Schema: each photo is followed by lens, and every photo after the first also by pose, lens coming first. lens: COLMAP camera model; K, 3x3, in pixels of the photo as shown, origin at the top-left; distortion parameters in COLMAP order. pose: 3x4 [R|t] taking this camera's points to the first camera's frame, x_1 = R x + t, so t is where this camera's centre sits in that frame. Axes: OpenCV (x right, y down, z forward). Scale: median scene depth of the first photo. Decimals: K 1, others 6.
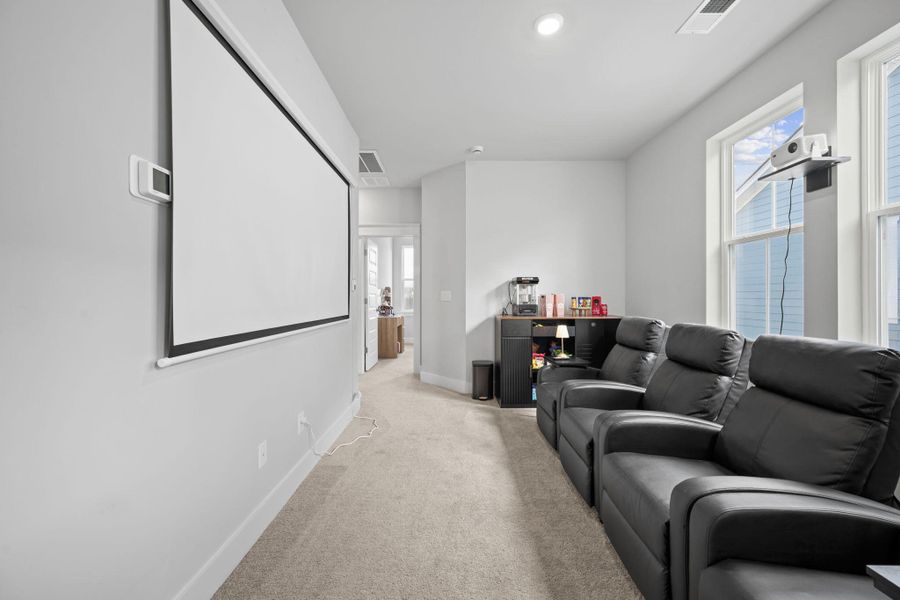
lens RADIAL K [[356.1, 0, 452.4], [0, 356.1, 294.2], [0, 0, 1]] dist [-0.000311, -0.000142]
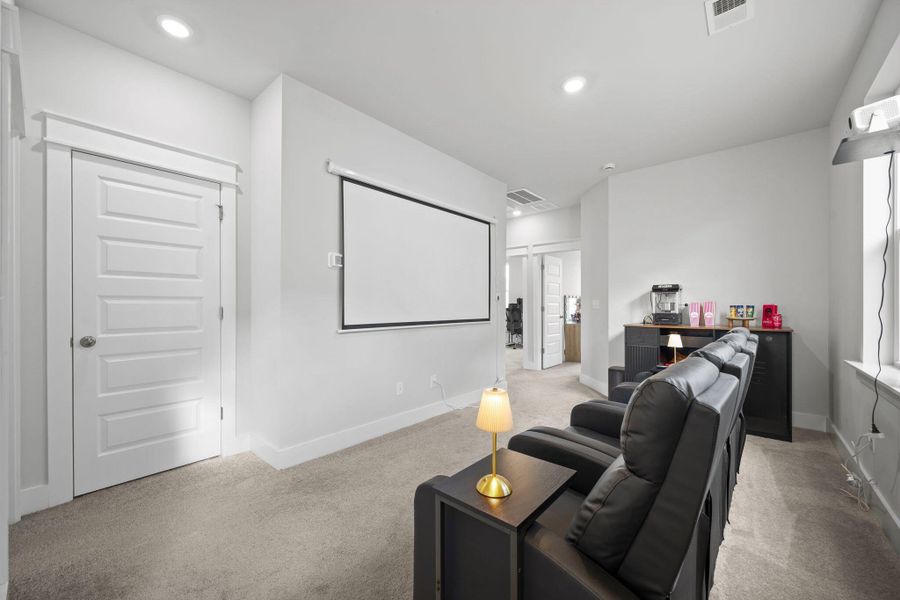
lens RADIAL K [[352.3, 0, 450.0], [0, 352.3, 300.0], [0, 0, 1]] dist [-0.000372, -0.000013]
pose [[0.760846, -0.010310, -0.648850, 0.384303], [0.005525, 0.999940, -0.009411, -0.000895], [0.648908, 0.003576, 0.760858, -0.108803]]
